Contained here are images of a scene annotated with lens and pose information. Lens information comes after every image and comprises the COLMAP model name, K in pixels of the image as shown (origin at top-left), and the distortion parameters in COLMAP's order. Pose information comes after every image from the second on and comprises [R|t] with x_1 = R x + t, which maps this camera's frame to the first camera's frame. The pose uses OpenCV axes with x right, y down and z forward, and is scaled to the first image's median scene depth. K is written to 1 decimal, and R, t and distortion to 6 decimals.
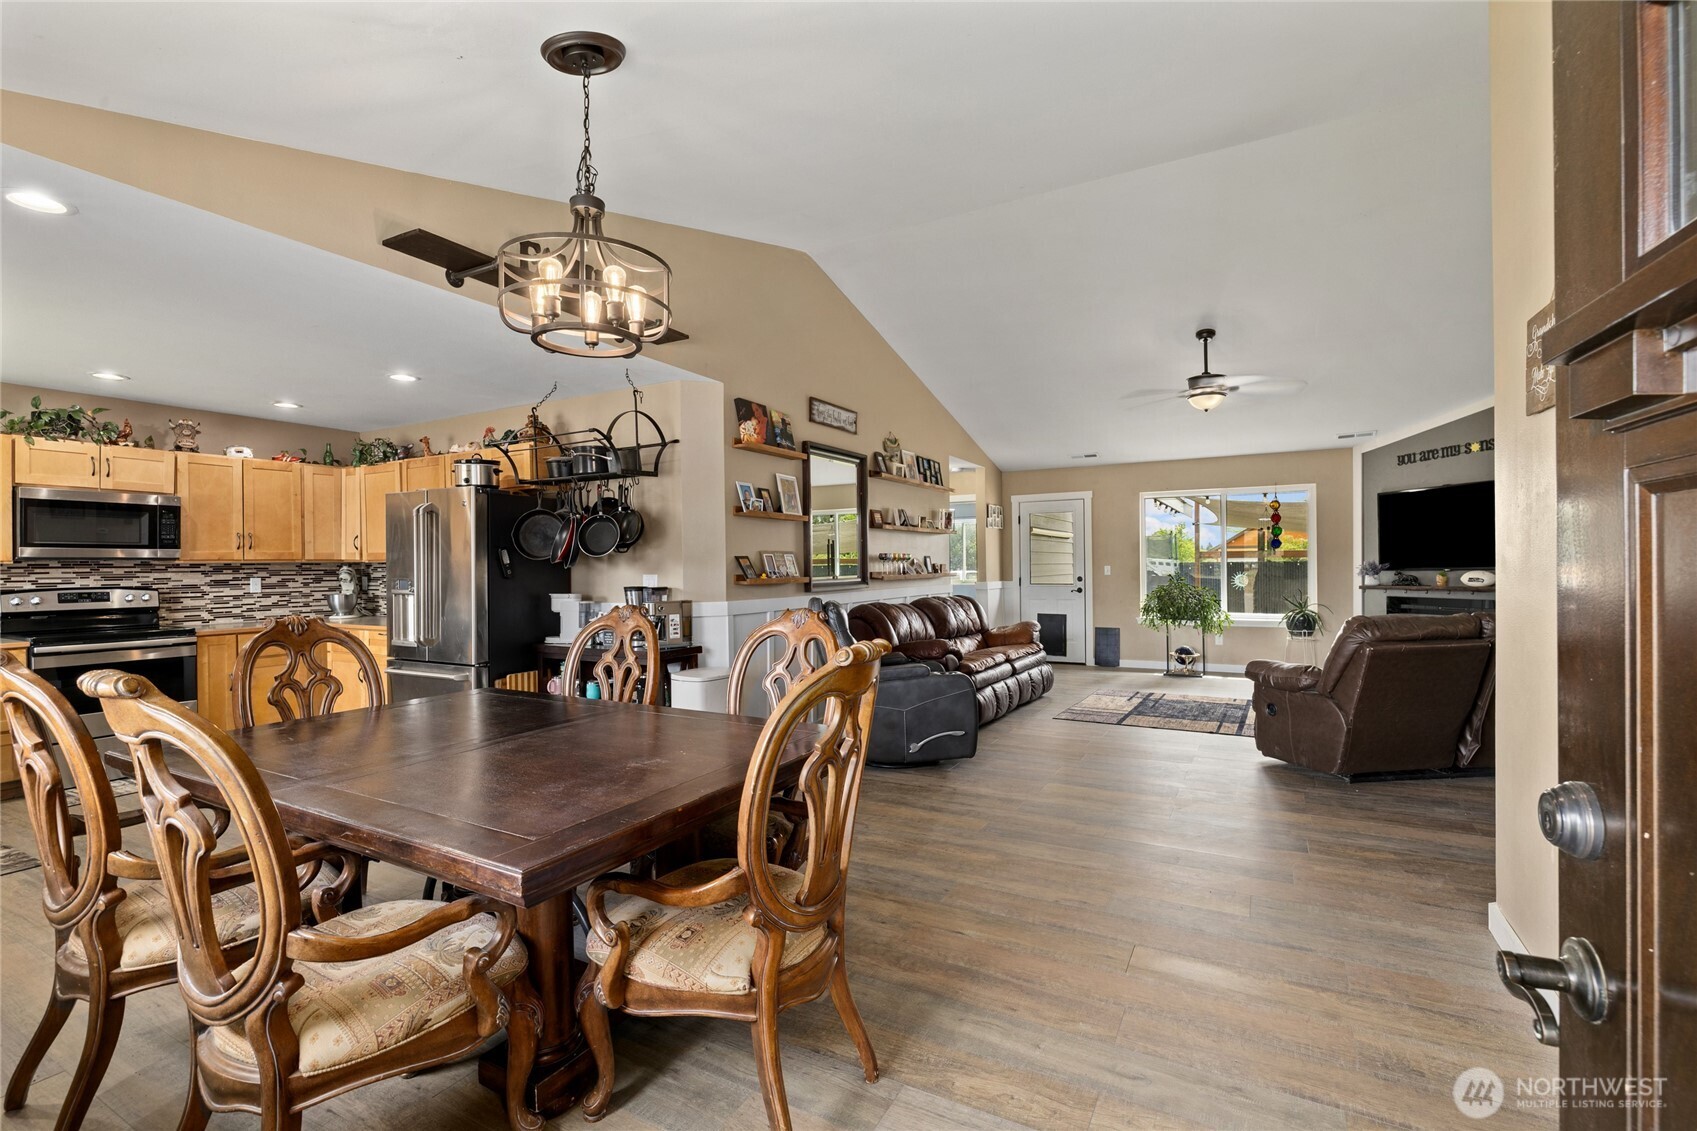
lens RADIAL K [[757.2, 0, 848.5], [0, 757.2, 565.5], [0, 0, 1]] dist [-0.008684, -0.000036]
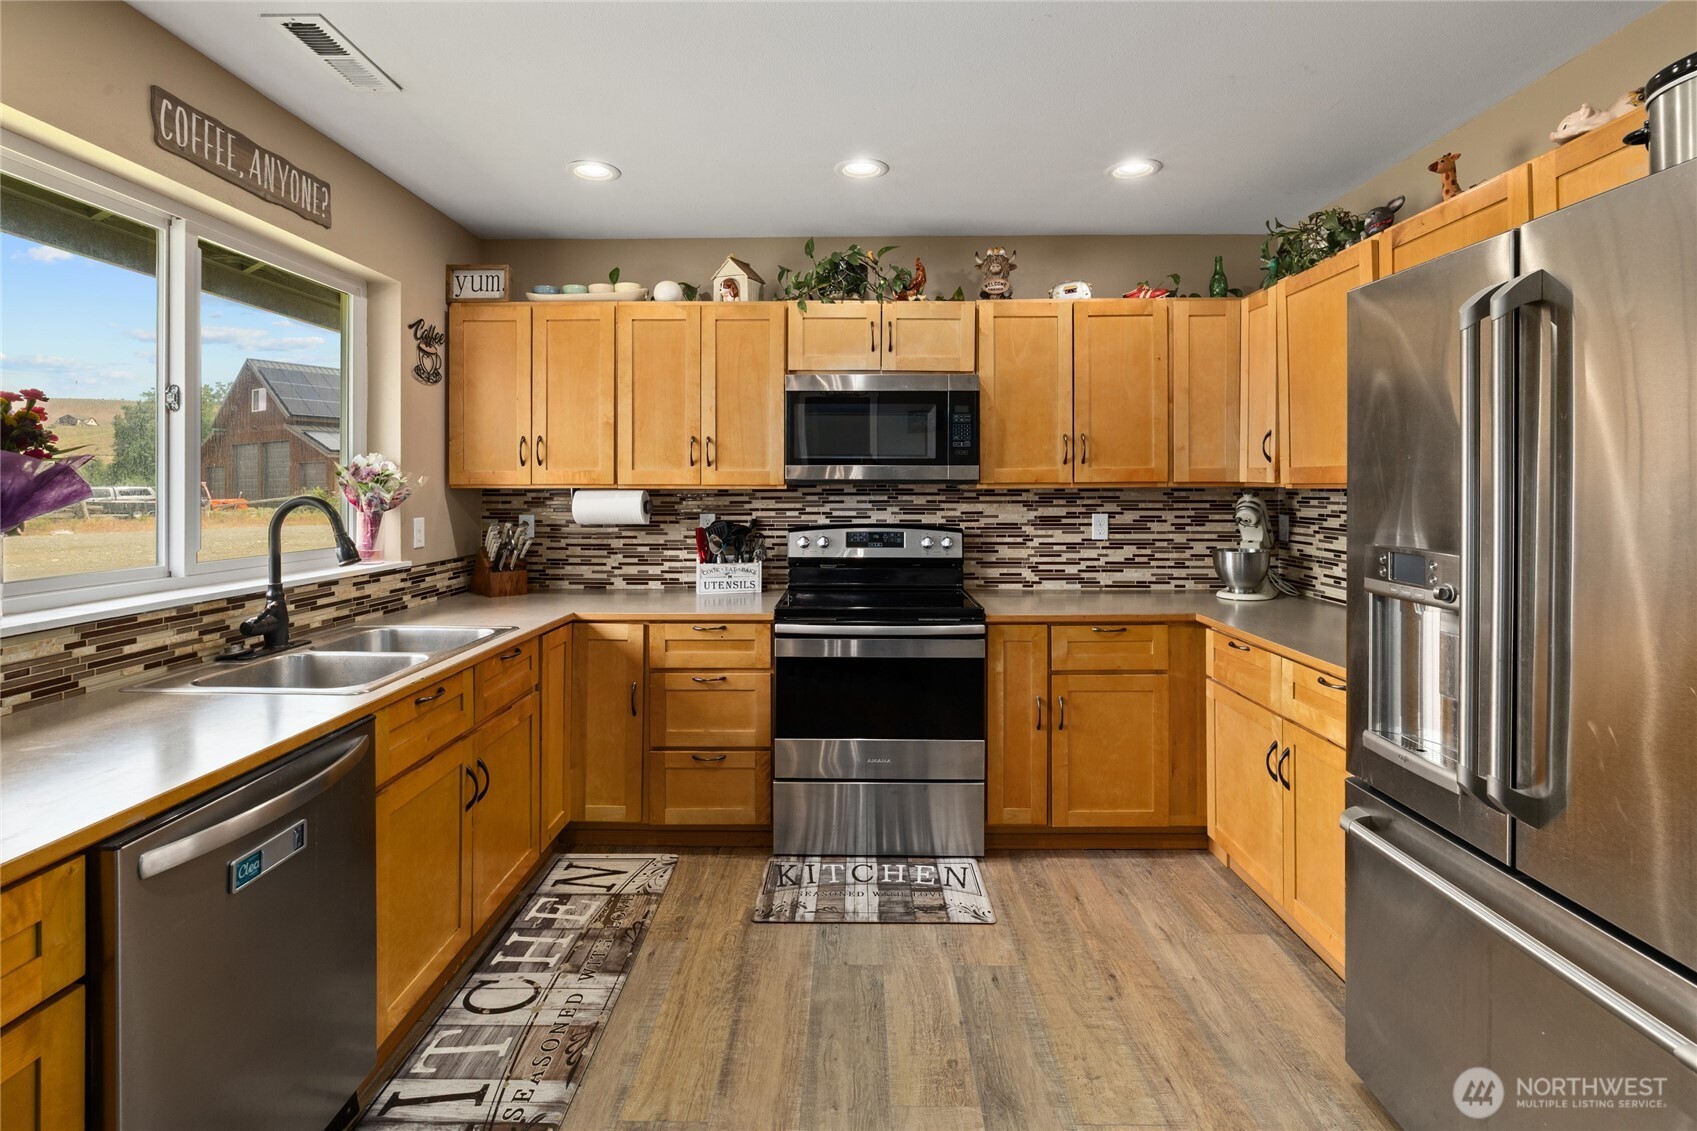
lens RADIAL K [[782.8, 0, 845.8], [0, 782.8, 490.7], [0, 0, 1]] dist [-0.011282, 0.003916]
pose [[0.471910, 0.014375, -0.881529, -0.363604], [-0.002555, 0.999885, 0.014938, -0.009725], [0.881643, -0.004797, 0.471893, 0.563518]]
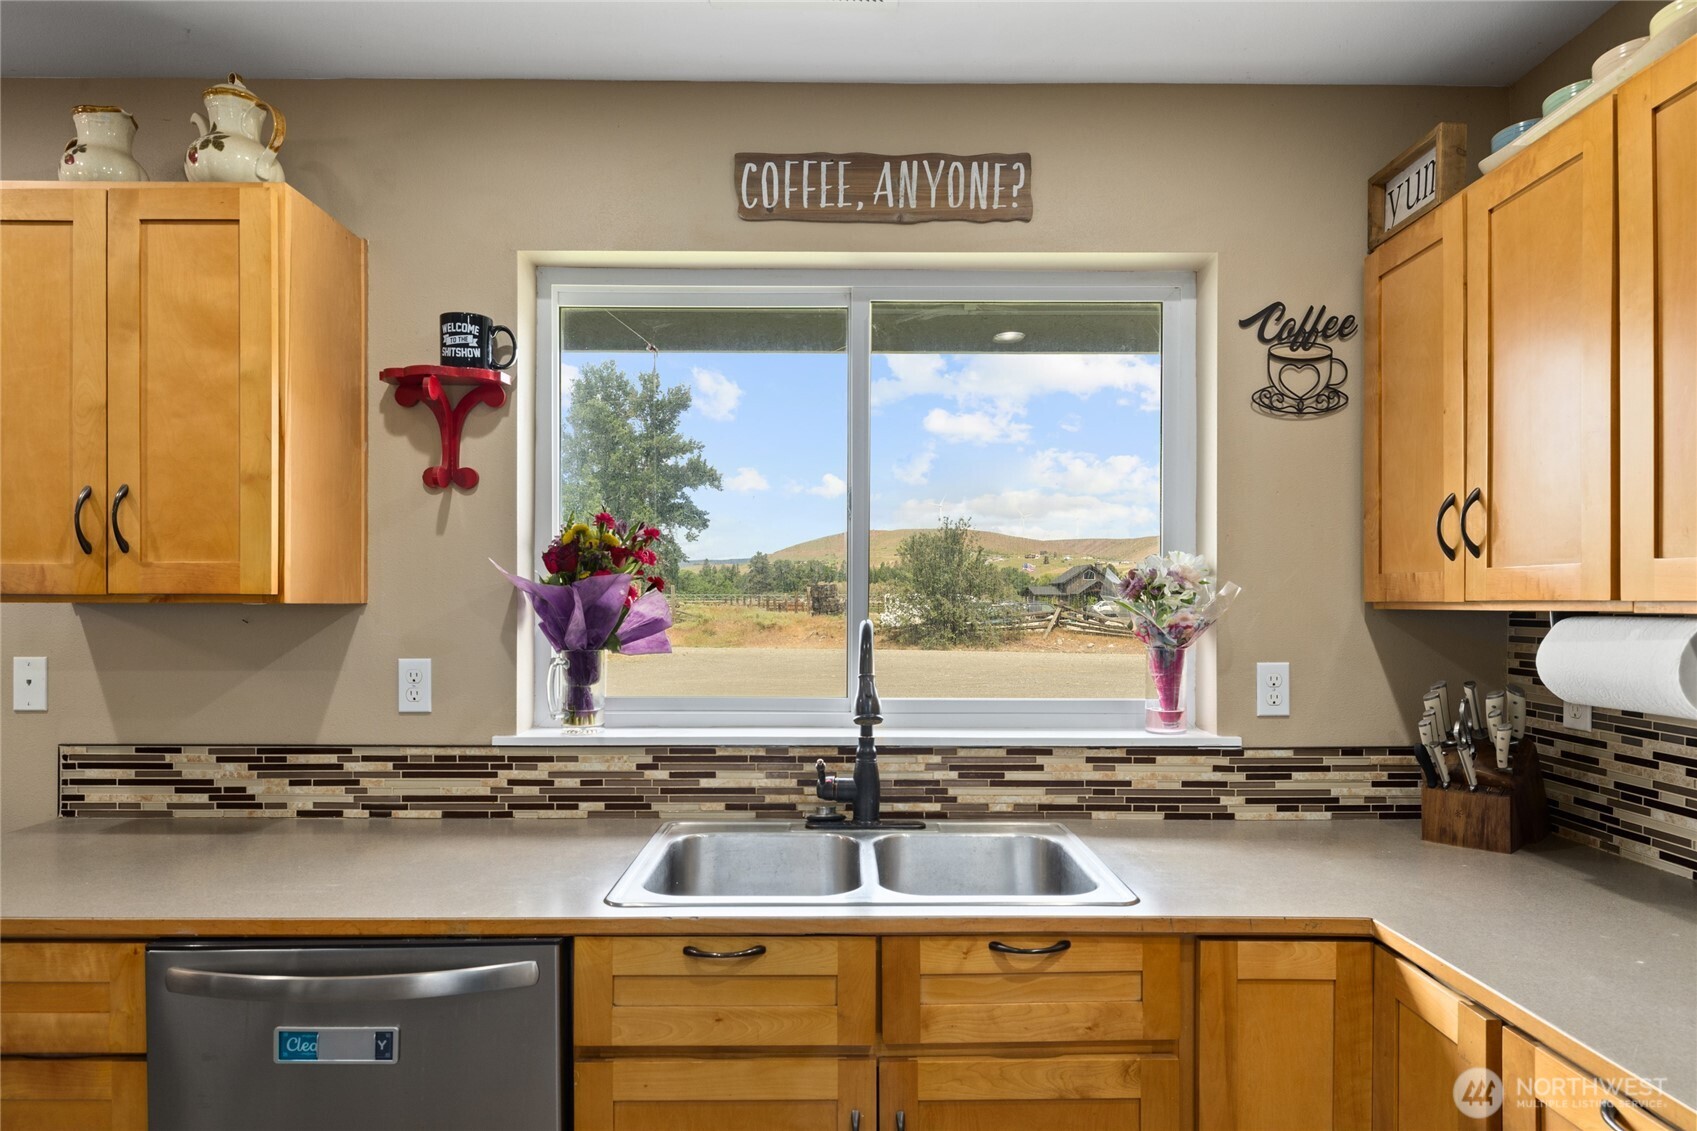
lens RADIAL K [[991.5, 0, 852.2], [0, 991.5, 609.0], [0, 0, 1]] dist [-0.000252, -0.000010]
pose [[-0.870807, 0.011777, -0.491484, -0.648690], [0.009383, 0.999929, 0.007336, -0.007058], [0.491536, 0.001776, -0.870856, 0.808858]]
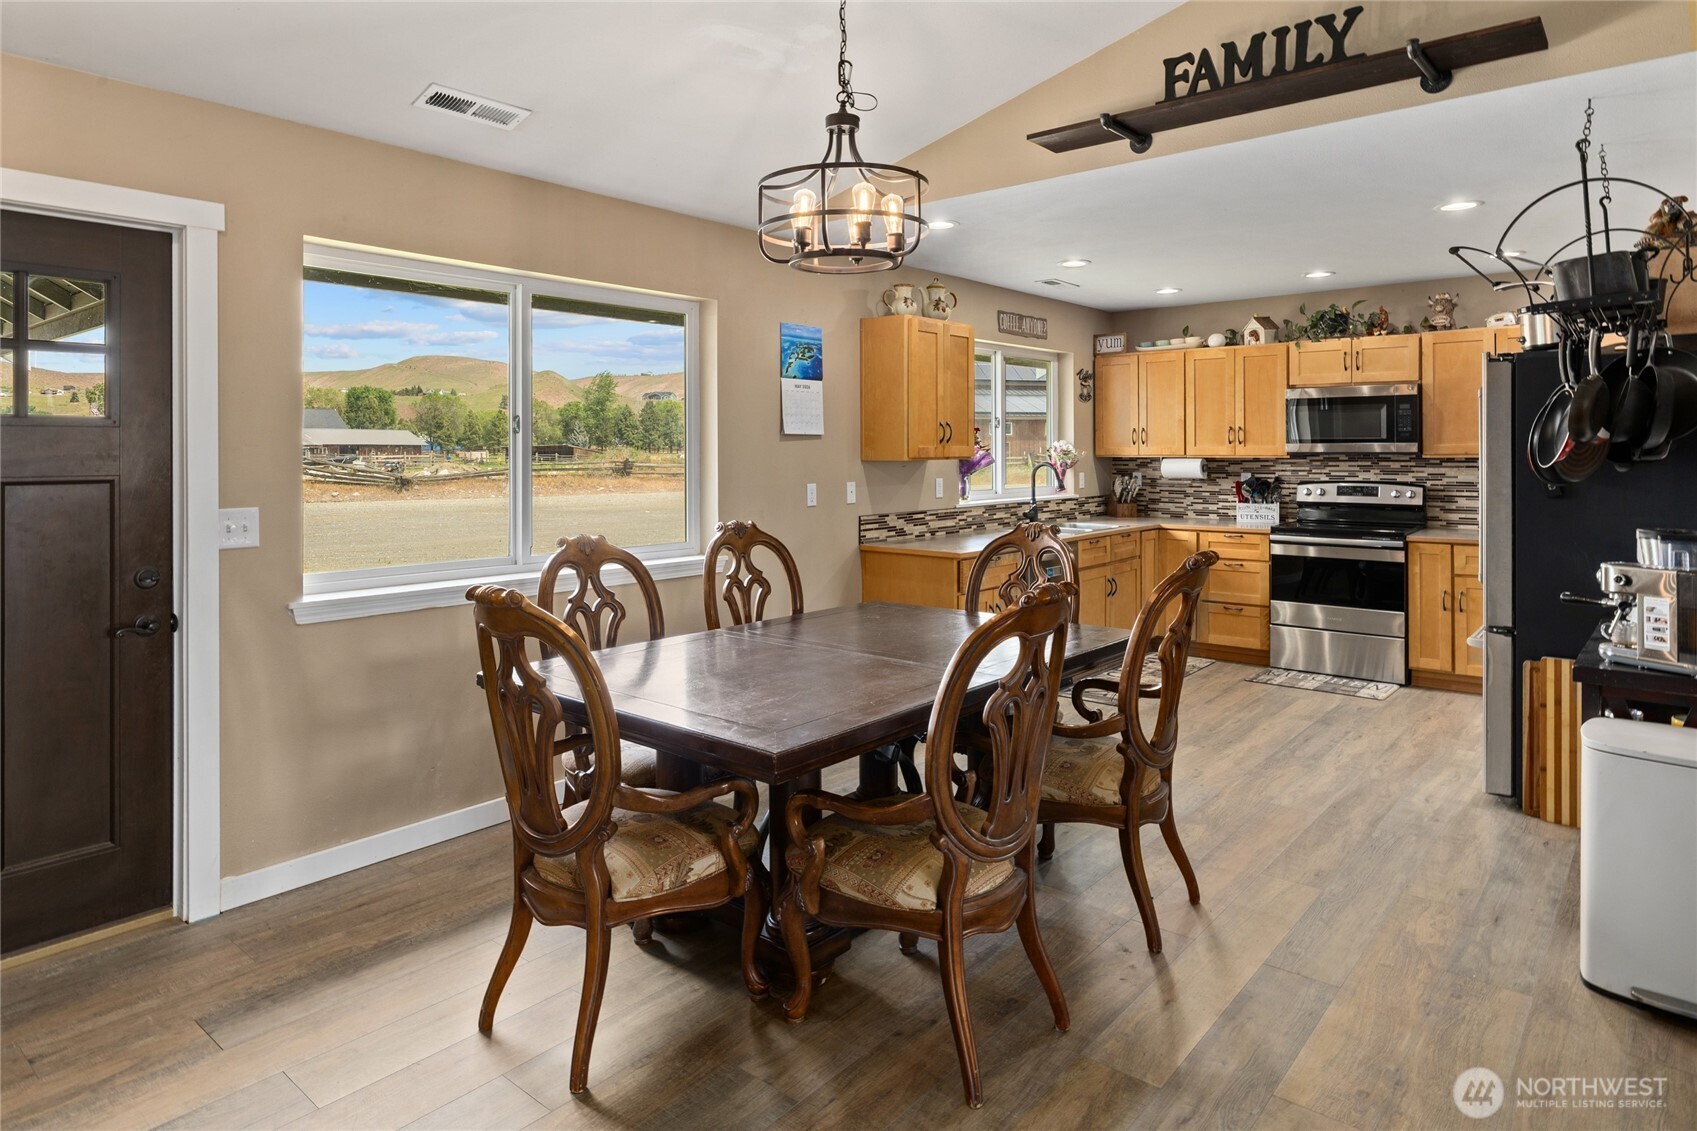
lens RADIAL K [[993.1, 0, 847.8], [0, 993.1, 449.7], [0, 0, 1]] dist [-0.000431, -0.001243]
pose [[-0.196297, 0.013163, -0.980456, 0.365918], [0.010476, 0.999881, 0.011326, -0.030652], [0.980488, -0.008048, -0.196412, 0.513097]]
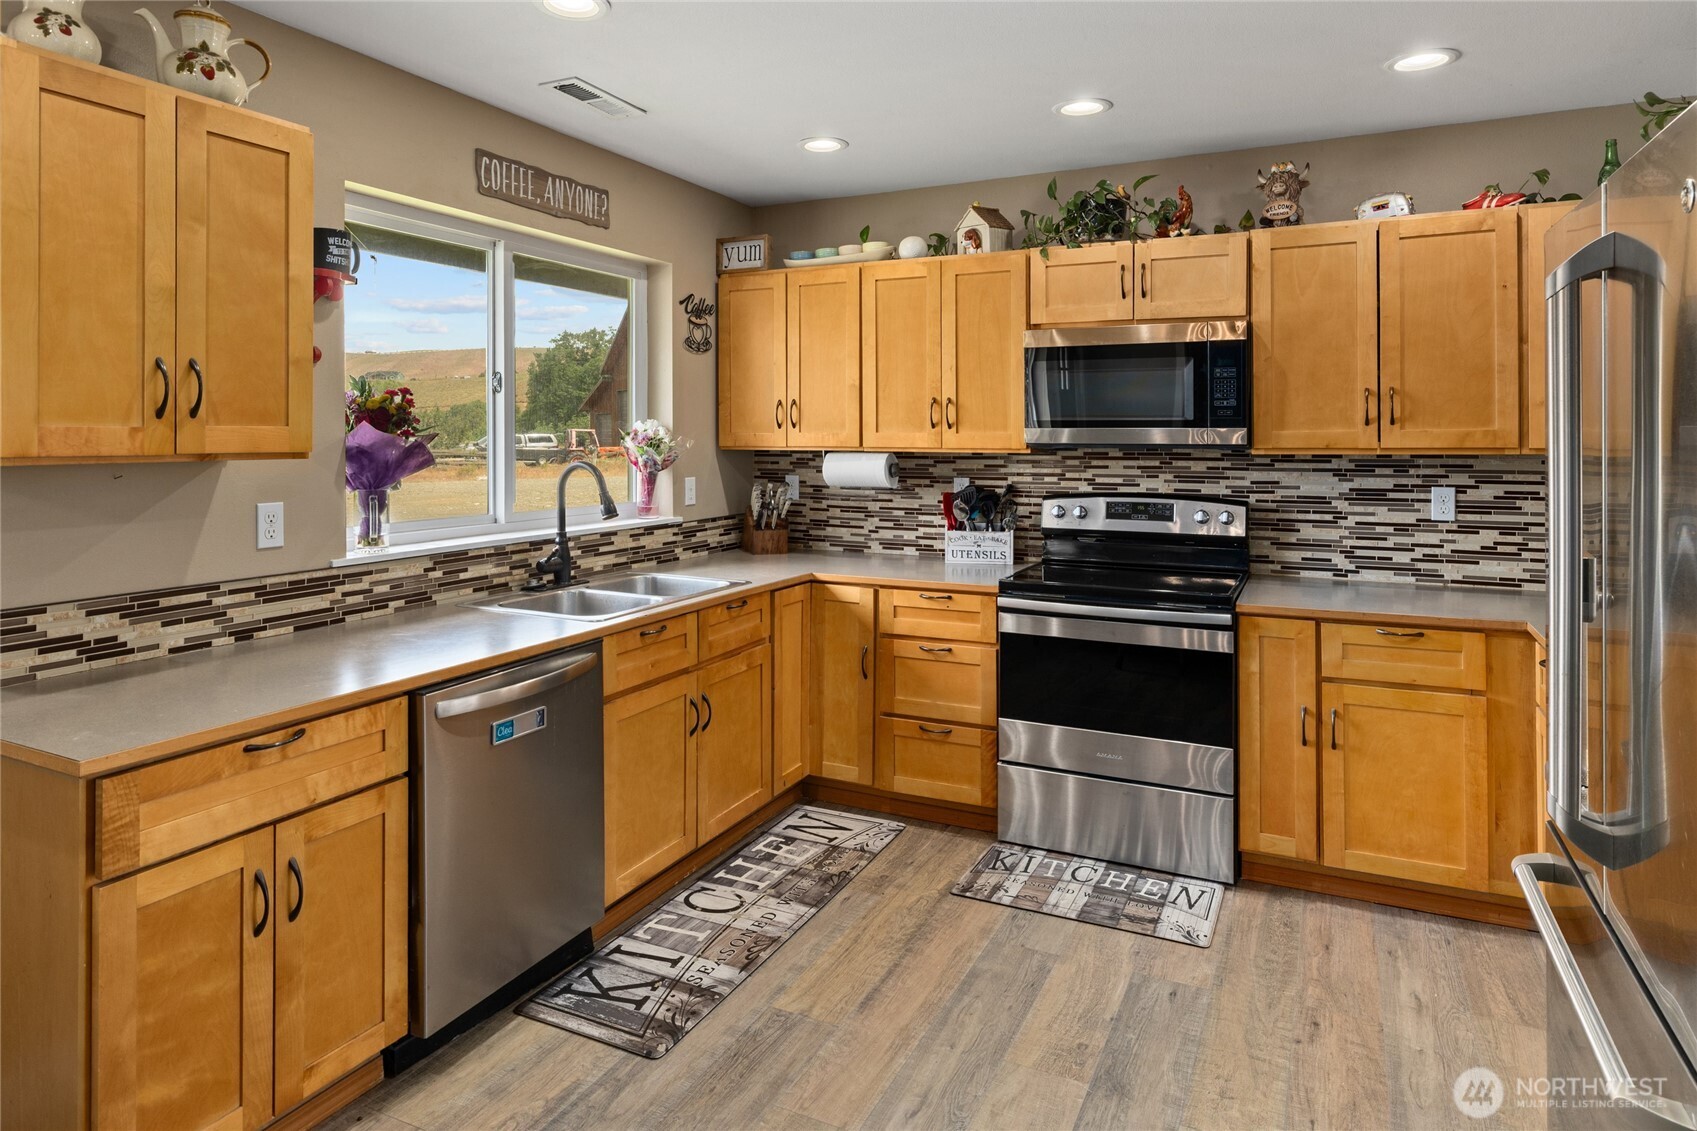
lens RADIAL K [[993.1, 0, 847.8], [0, 993.1, 449.7], [0, 0, 1]] dist [-0.000431, -0.001243]
pose [[0.047419, 0.025808, -0.998542, -0.228759], [0.002555, 0.999660, 0.025958, -0.022177], [0.998872, -0.003783, 0.047337, 0.640502]]
